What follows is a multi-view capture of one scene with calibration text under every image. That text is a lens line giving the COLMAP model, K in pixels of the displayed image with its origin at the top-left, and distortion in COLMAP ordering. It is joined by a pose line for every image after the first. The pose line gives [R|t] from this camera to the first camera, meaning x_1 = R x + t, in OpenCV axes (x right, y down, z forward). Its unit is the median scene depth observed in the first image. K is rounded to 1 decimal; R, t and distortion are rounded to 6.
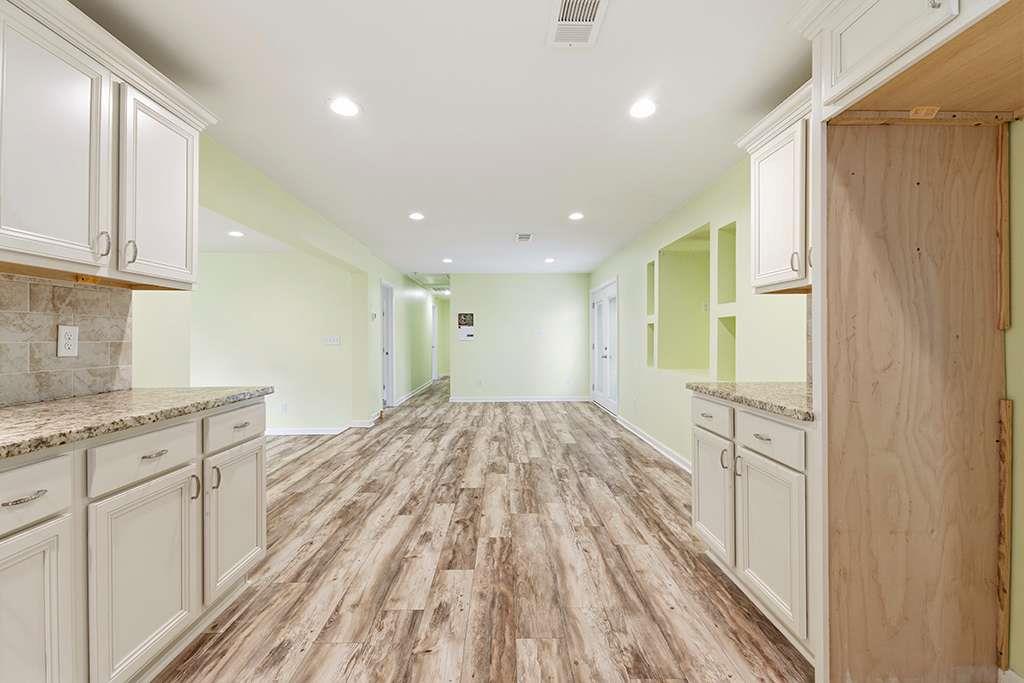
lens RADIAL K [[448.0, 0, 512.2], [0, 448.0, 343.1], [0, 0, 1]] dist [0.012632, -0.000805]
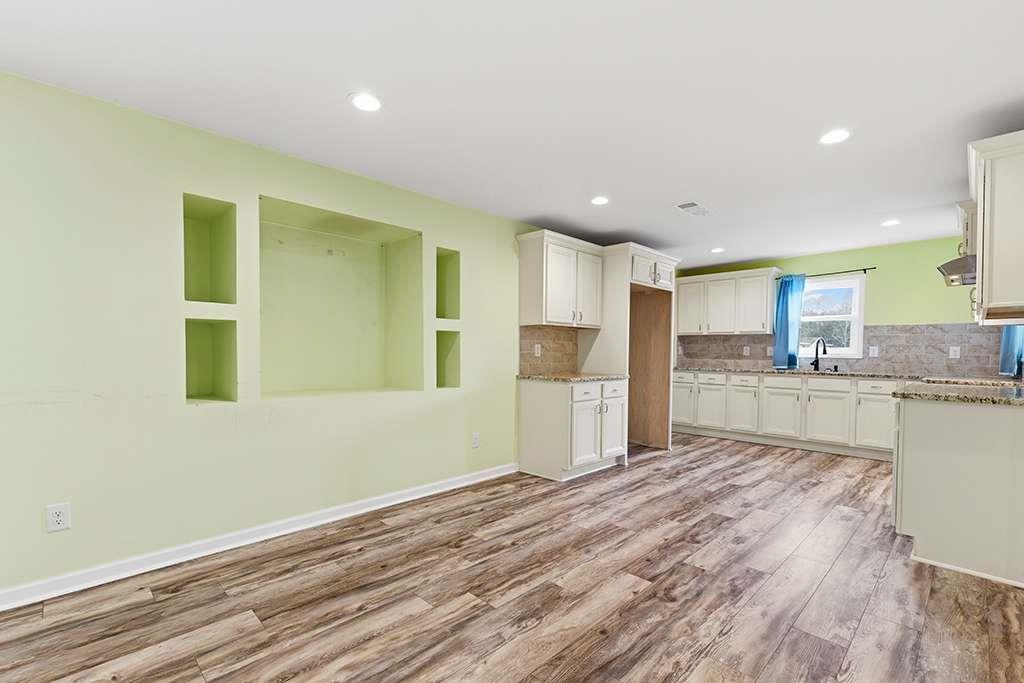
lens RADIAL K [[453.2, 0, 515.5], [0, 453.2, 365.6], [0, 0, 1]] dist [0.015378, 0.000006]
pose [[-0.695018, -0.025283, 0.718547, -0.549522], [0.002395, 0.999295, 0.037478, -0.015459], [-0.718988, 0.027769, -0.694467, 1.980985]]
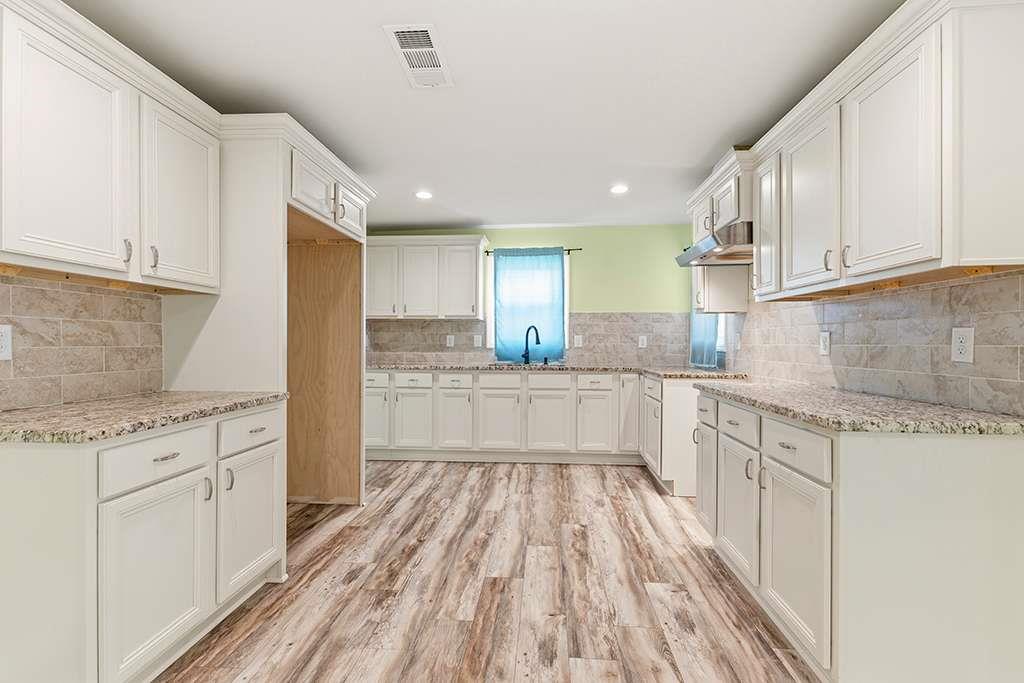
lens RADIAL K [[448.0, 0, 512.2], [0, 448.0, 343.1], [0, 0, 1]] dist [0.012632, -0.000805]
pose [[-0.995675, 0.001412, 0.092897, -0.116887], [0.002593, 0.999917, 0.012599, -0.013724], [-0.092872, 0.012785, -0.995596, 1.287474]]
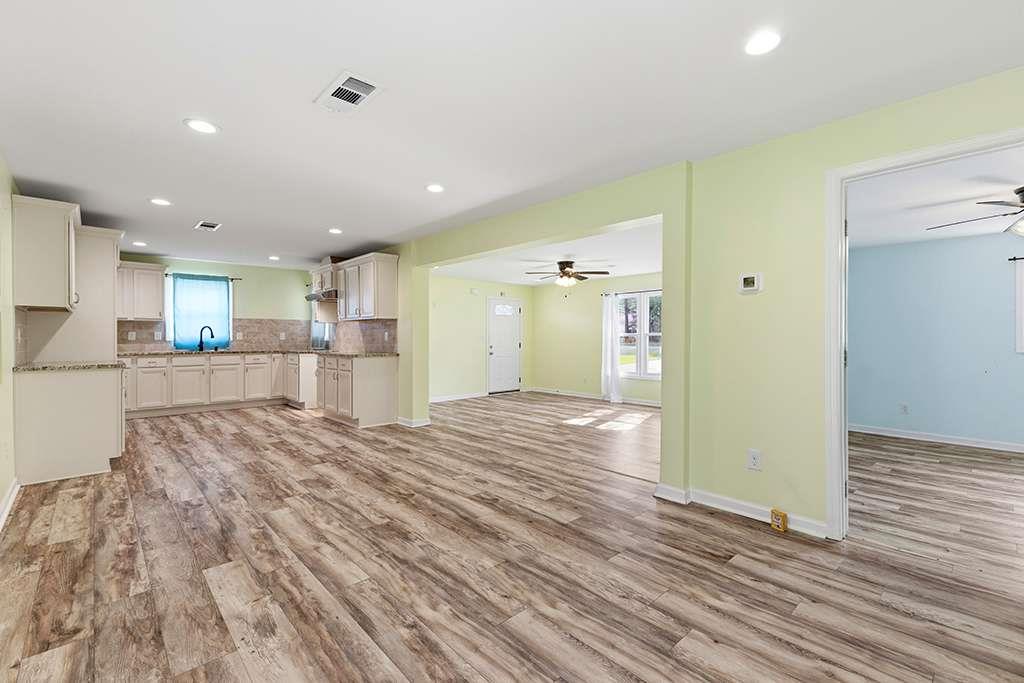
lens RADIAL K [[448.0, 0, 512.2], [0, 448.0, 343.1], [0, 0, 1]] dist [0.012632, -0.000805]
pose [[-0.748619, 0.013100, -0.662871, 0.372423], [-0.002427, 0.999744, 0.022499, -0.021897], [0.662996, 0.018452, -0.748395, 2.744053]]
